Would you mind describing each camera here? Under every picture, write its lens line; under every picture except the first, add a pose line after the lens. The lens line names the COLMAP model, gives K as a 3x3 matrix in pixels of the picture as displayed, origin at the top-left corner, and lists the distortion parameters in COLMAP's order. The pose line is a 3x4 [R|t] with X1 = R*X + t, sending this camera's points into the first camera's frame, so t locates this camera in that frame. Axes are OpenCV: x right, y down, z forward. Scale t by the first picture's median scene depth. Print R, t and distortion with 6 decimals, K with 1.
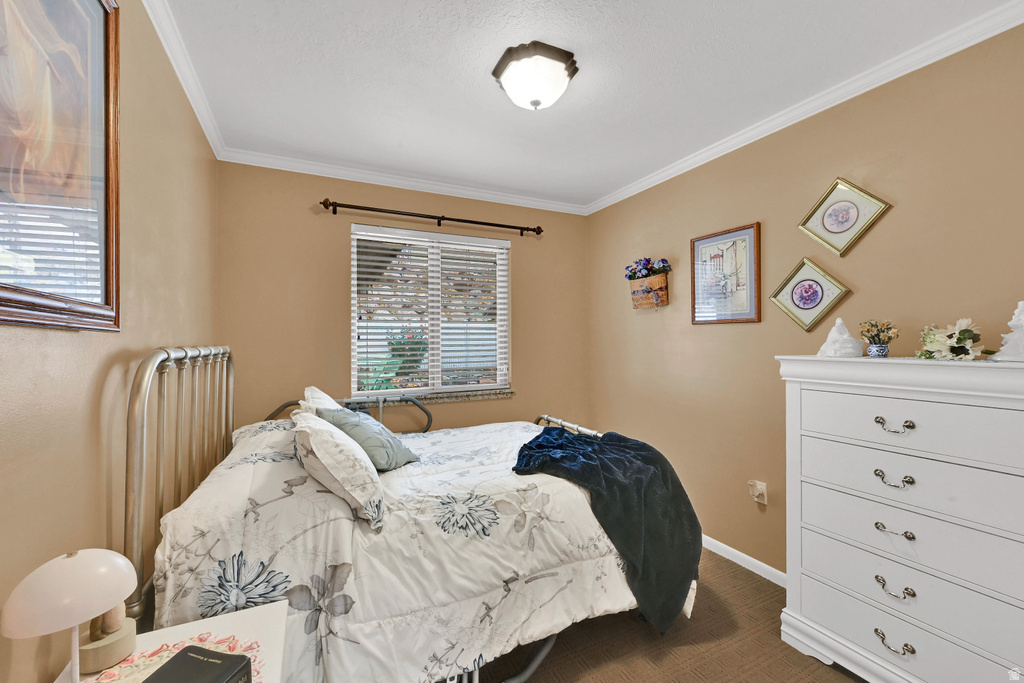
lens RADIAL K [[417.3, 0, 515.6], [0, 417.3, 341.1], [0, 0, 1]] dist [0.002588, -0.001444]
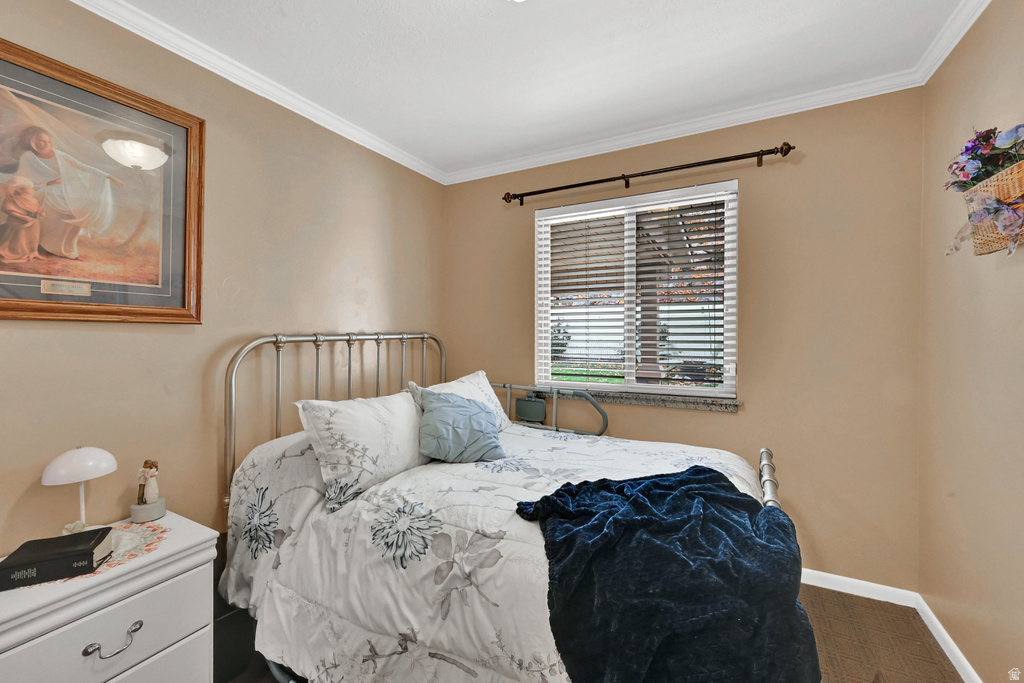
lens RADIAL K [[417.3, 0, 511.2], [0, 417.3, 333.7], [0, 0, 1]] dist [0.002588, -0.001444]
pose [[0.586903, 0.010179, -0.809594, 0.663139], [0.001517, 0.999905, 0.013671, -0.003106], [0.809656, -0.009251, 0.586832, 0.644918]]
